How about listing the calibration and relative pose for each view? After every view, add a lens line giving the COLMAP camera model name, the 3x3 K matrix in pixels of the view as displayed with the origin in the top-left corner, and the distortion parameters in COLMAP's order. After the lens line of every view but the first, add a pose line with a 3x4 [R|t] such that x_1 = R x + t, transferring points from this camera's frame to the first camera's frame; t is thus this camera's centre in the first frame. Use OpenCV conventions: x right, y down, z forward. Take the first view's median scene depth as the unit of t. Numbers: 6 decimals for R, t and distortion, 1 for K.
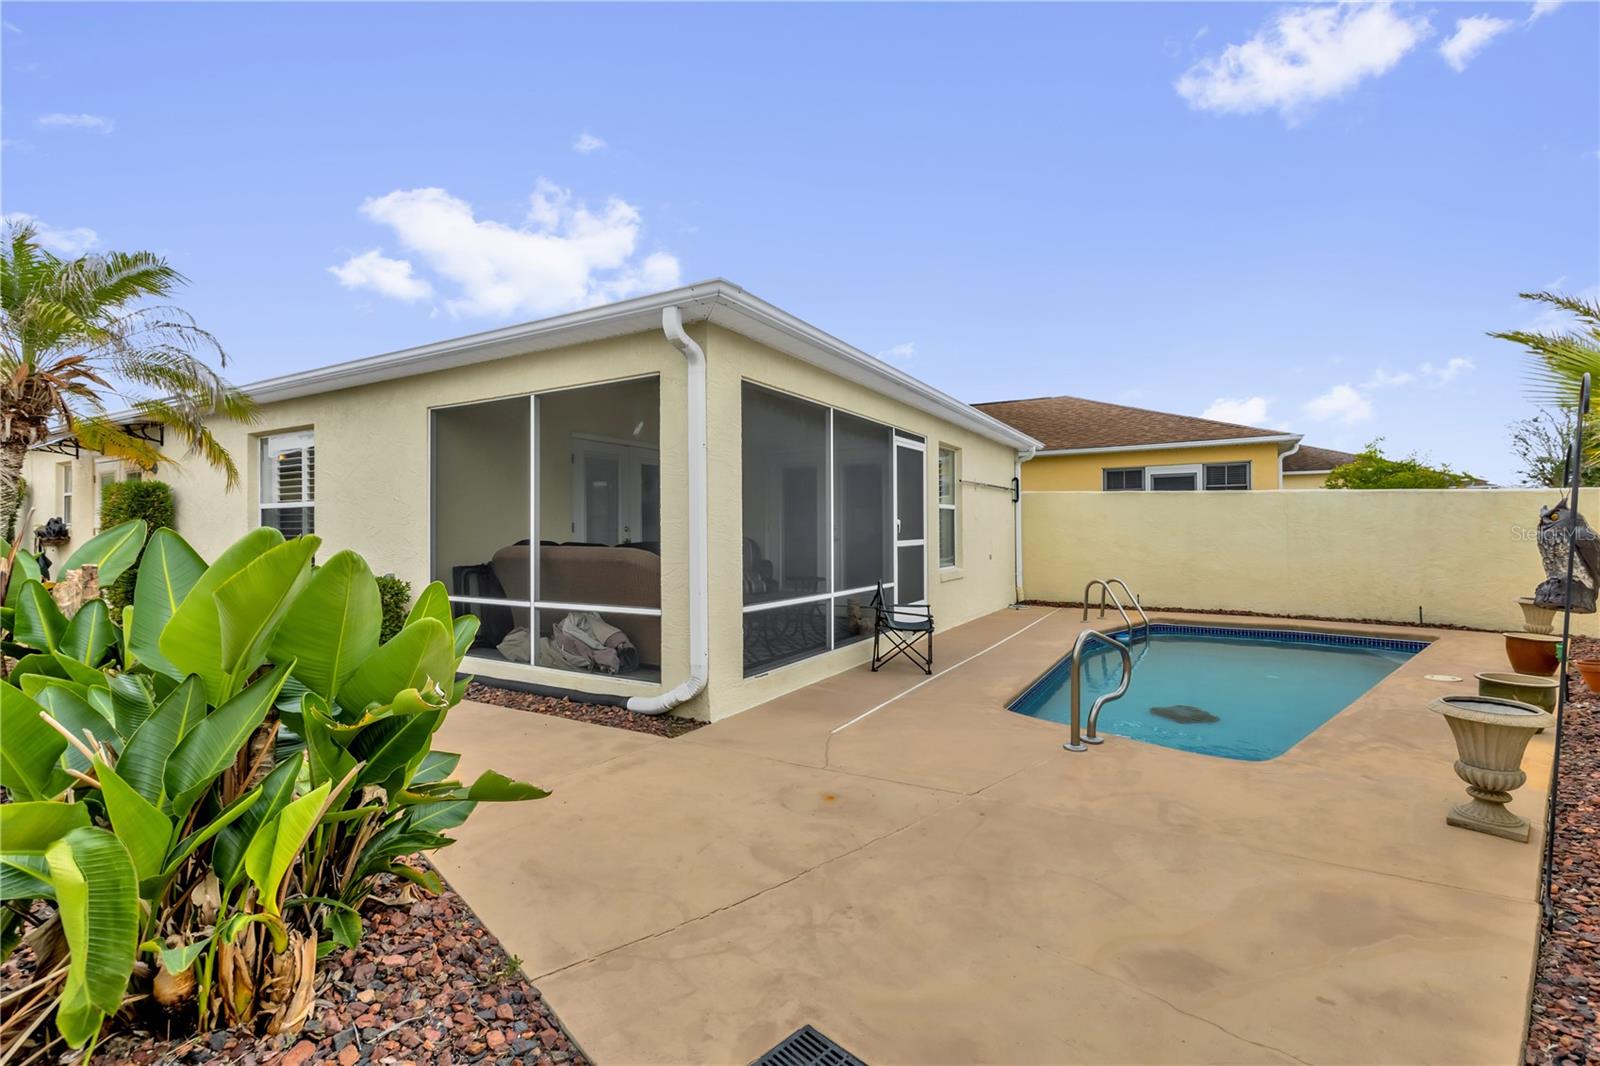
lens RADIAL K [[711.6, 0, 799.8], [0, 711.6, 532.3], [0, 0, 1]] dist [0.000796, 0.000453]
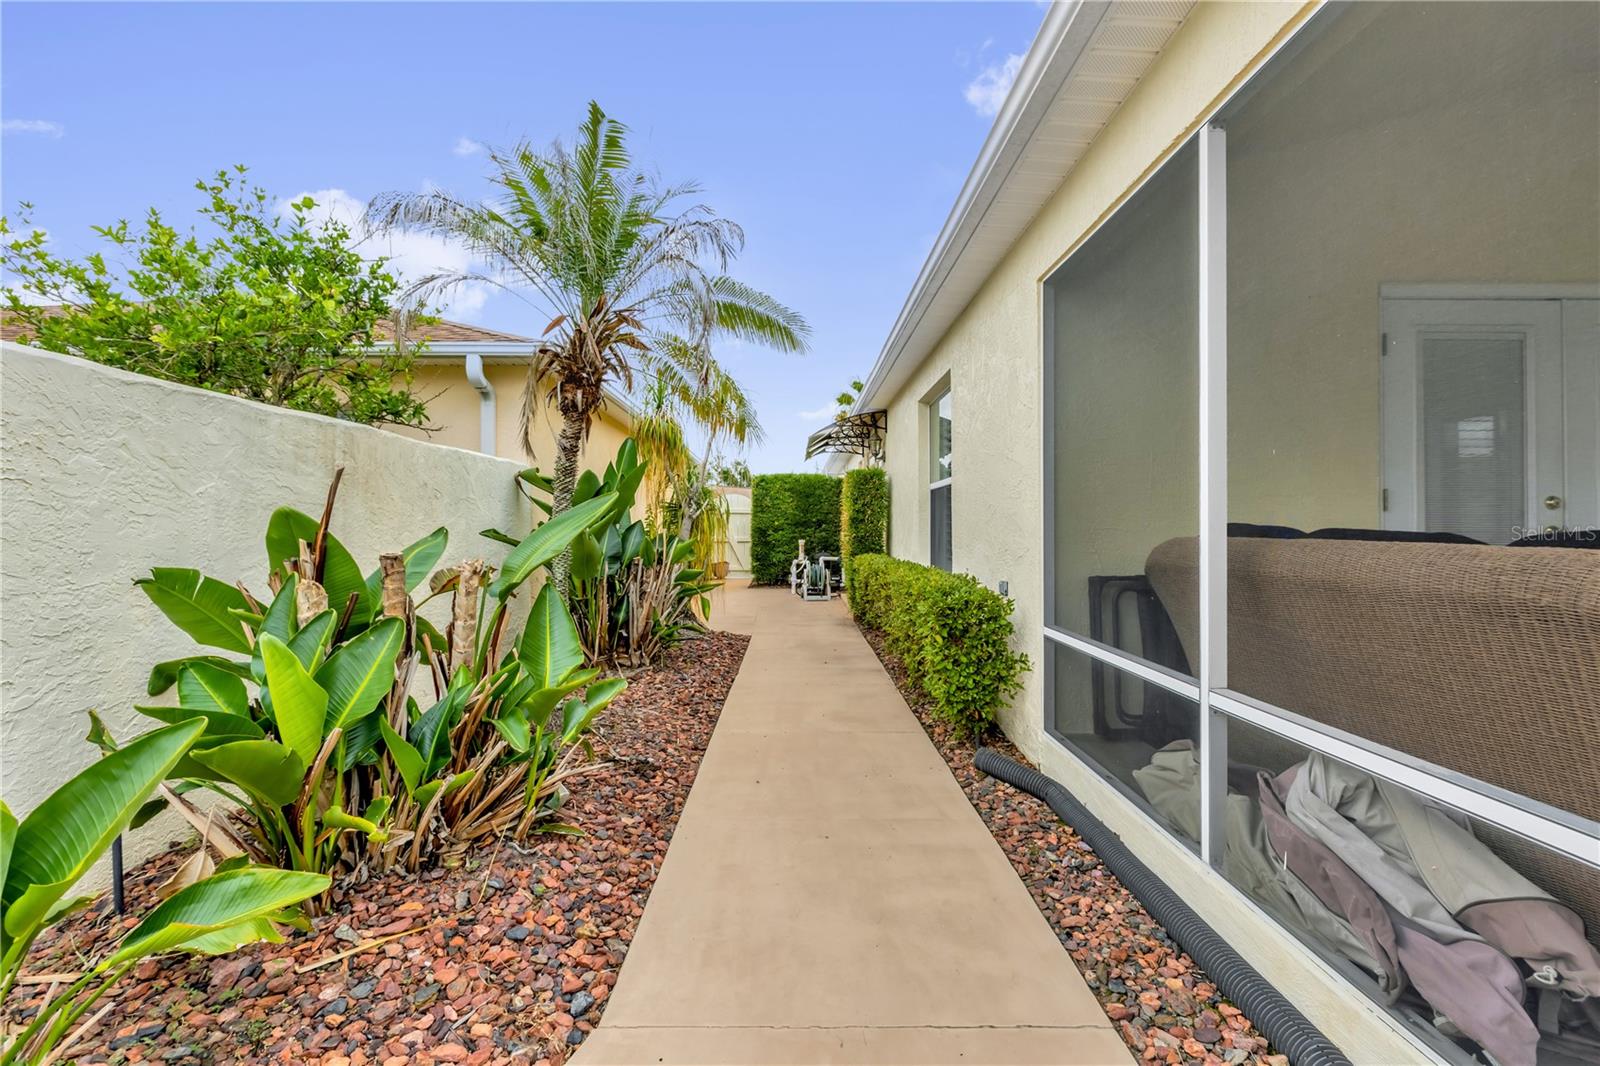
lens RADIAL K [[711.6, 0, 800.2], [0, 711.6, 531.3], [0, 0, 1]] dist [0.000796, 0.000453]
pose [[0.507940, 0.006161, -0.861371, -0.165818], [-0.000184, 0.999975, 0.007044, 0.013819], [0.861393, -0.003419, 0.507928, 0.633852]]
